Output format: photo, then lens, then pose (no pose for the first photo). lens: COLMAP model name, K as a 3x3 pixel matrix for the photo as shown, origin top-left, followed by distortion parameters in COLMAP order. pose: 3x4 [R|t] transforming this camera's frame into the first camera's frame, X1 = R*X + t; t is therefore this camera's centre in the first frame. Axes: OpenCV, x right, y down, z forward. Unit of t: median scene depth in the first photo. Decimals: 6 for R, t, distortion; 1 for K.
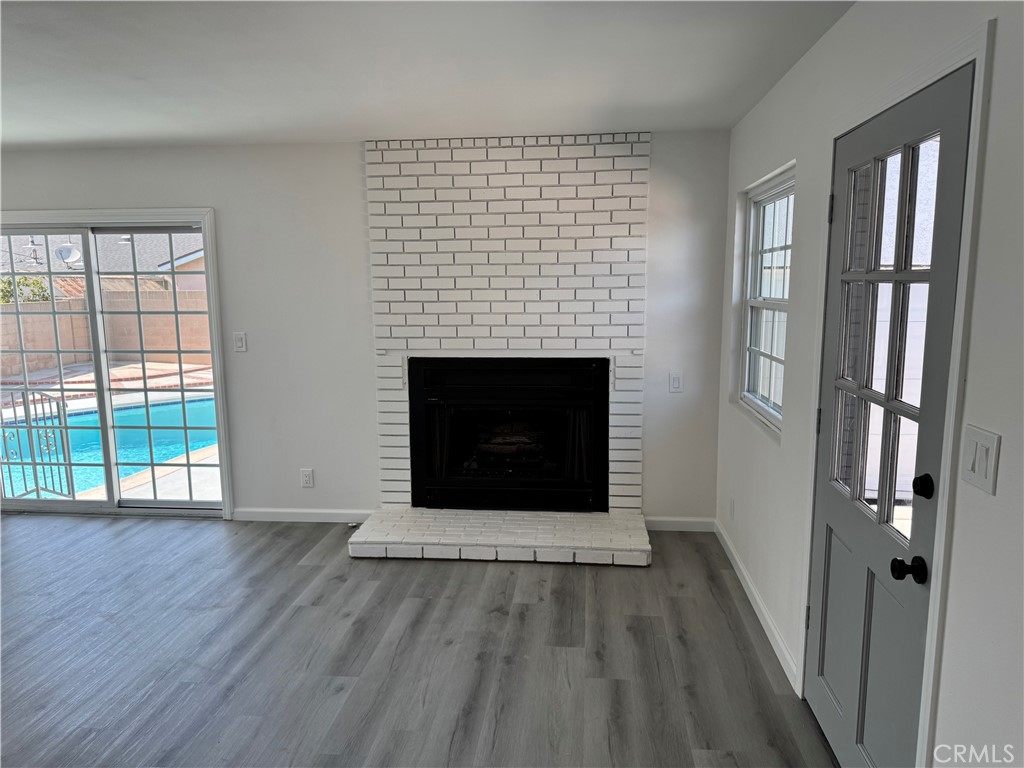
lens RADIAL K [[721.8, 0, 501.7], [0, 721.8, 387.9], [0, 0, 1]] dist [0.108996, -0.149727]
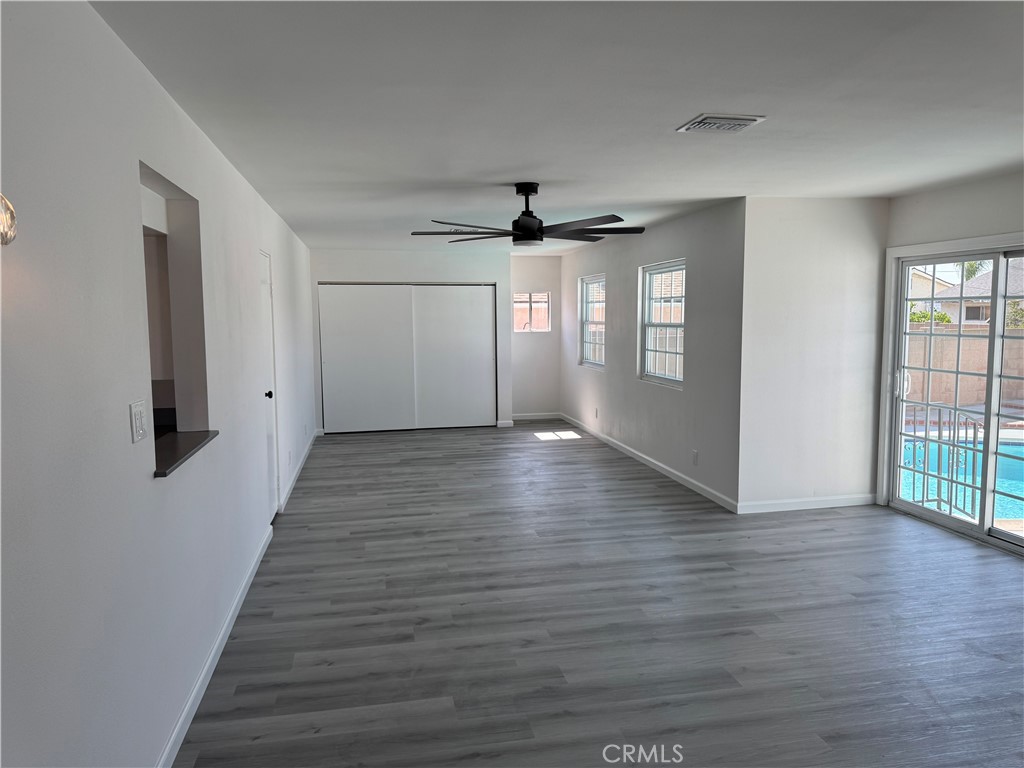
lens RADIAL K [[732.5, 0, 512.0], [0, 732.5, 384.0], [0, 0, 1]] dist [-0.003921, -0.003078]
pose [[0.305463, 0.097416, -0.947208, 0.218098], [-0.133479, 0.989312, 0.058701, -0.010449], [0.942802, 0.108501, 0.315201, 0.085686]]
